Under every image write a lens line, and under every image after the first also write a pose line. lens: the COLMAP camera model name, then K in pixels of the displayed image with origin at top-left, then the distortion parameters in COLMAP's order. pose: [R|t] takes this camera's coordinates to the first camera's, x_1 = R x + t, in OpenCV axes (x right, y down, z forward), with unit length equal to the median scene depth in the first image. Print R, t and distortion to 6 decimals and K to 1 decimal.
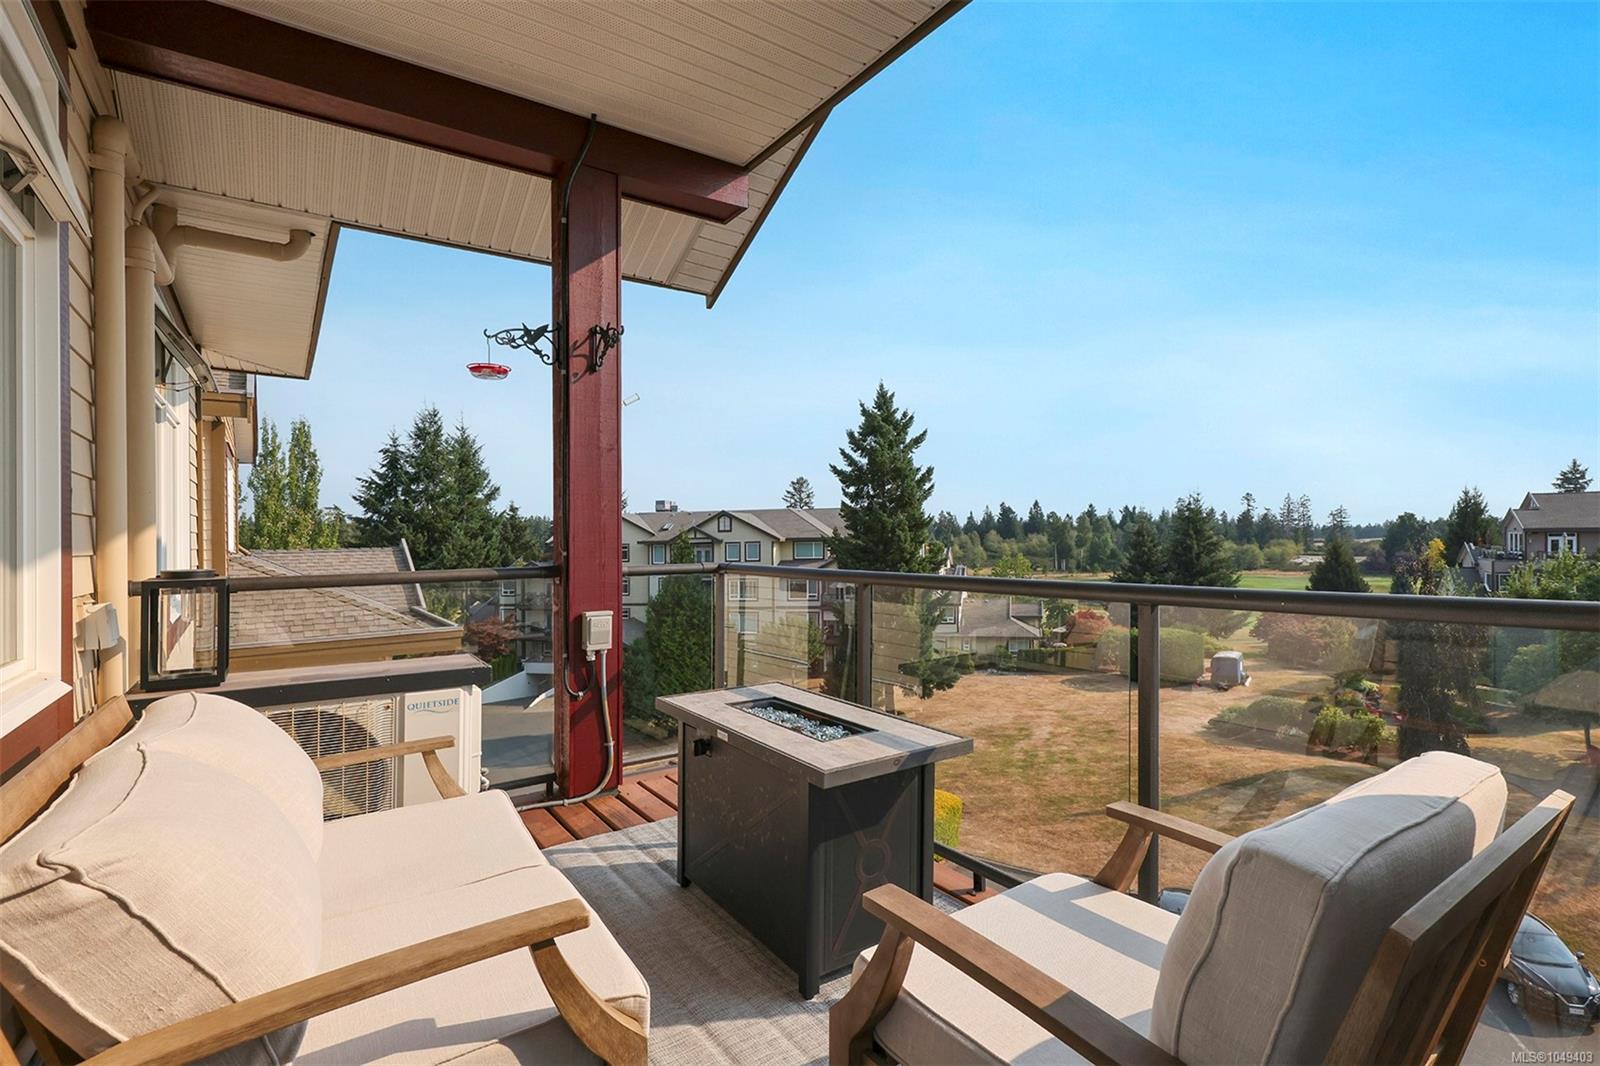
lens RADIAL K [[749.2, 0, 800.0], [0, 749.2, 533.0], [0, 0, 1]] dist [-0.000903, -0.000382]
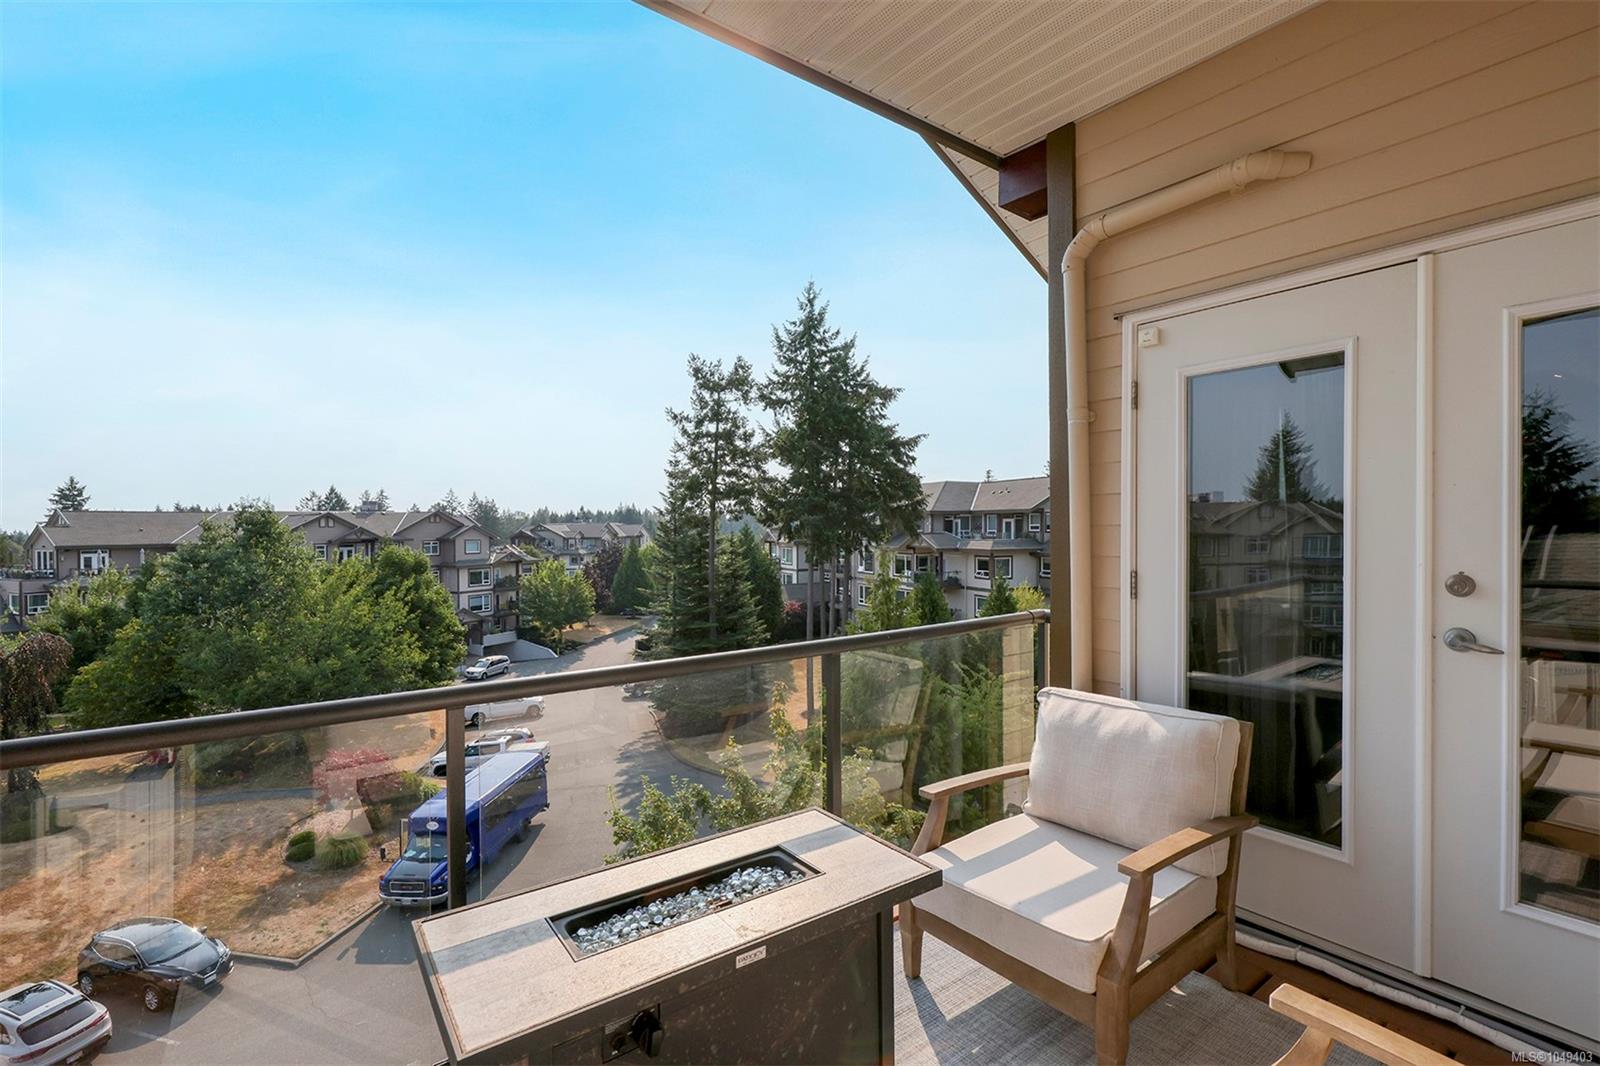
lens RADIAL K [[744.4, 0, 800.0], [0, 744.4, 533.0], [0, 0, 1]] dist [-0.003387, -0.000959]
pose [[-0.048109, 0.006453, 0.998821, -0.561050], [0.010515, 0.999927, -0.005954, -0.074328], [-0.998787, 0.010216, -0.048174, 0.721290]]
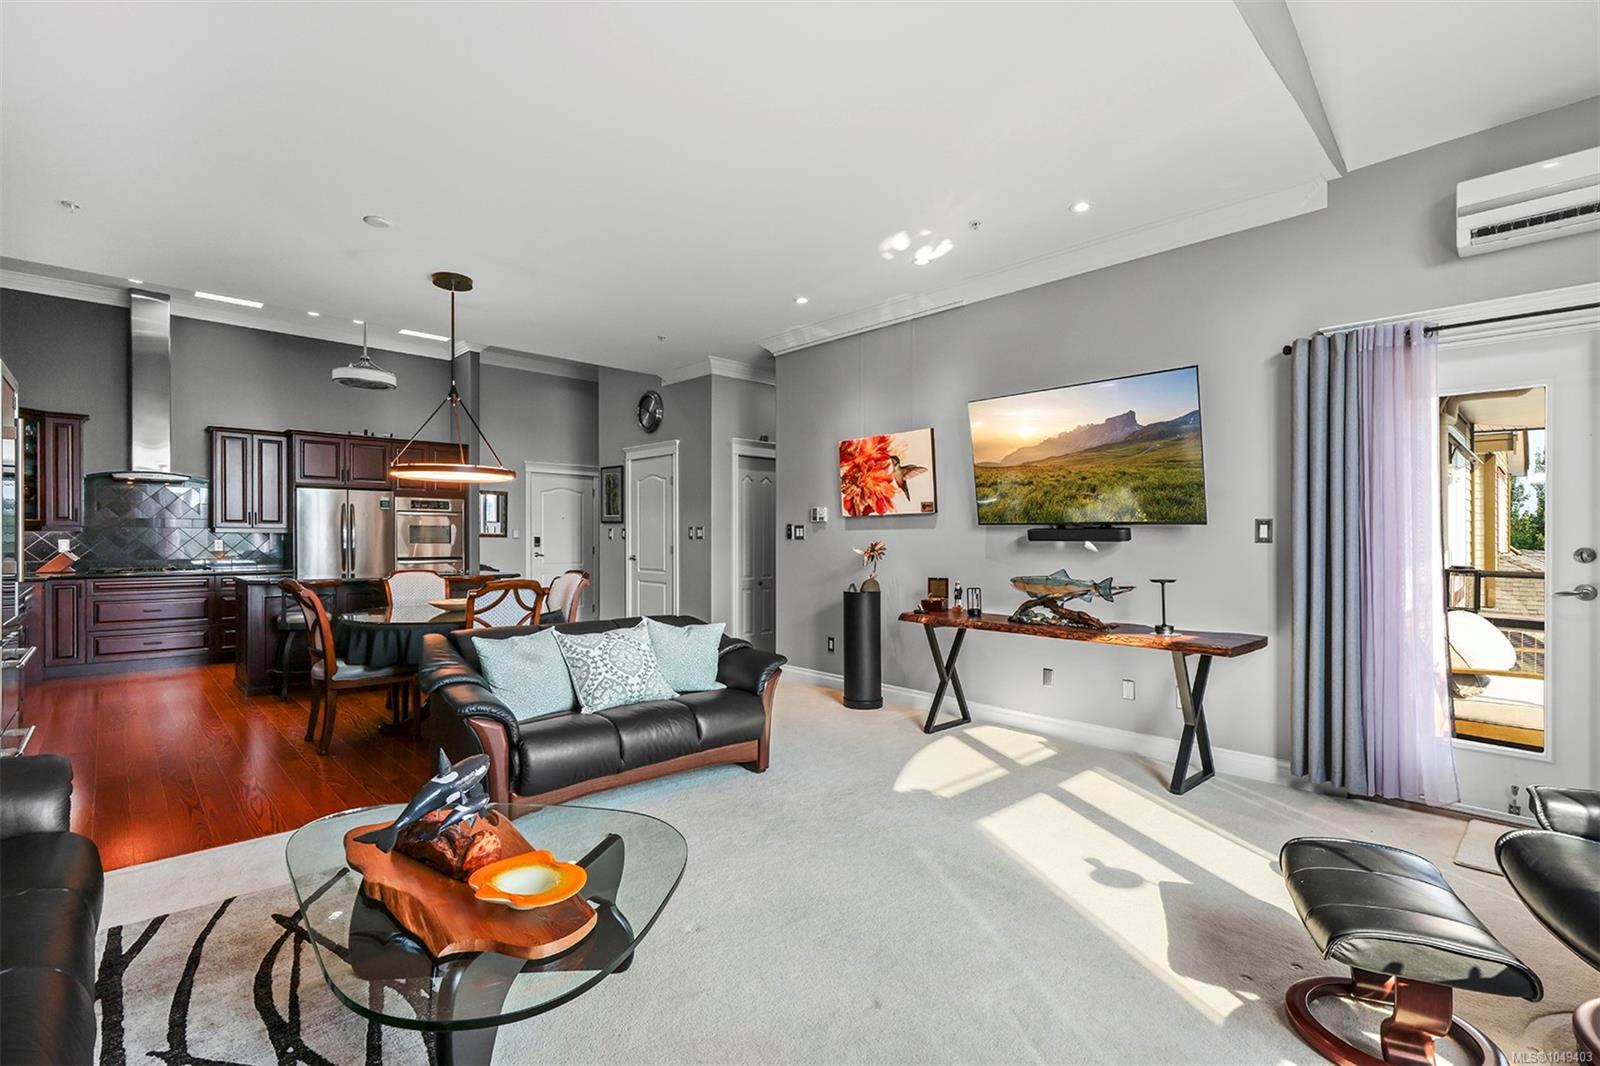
lens RADIAL K [[749.2, 0, 800.0], [0, 749.2, 533.0], [0, 0, 1]] dist [-0.000903, -0.000382]
pose [[0.149468, 0.011520, -0.988699, 0.719136], [0.001224, 0.999929, 0.011836, -0.050128], [0.988766, -0.002979, 0.149443, -0.847070]]
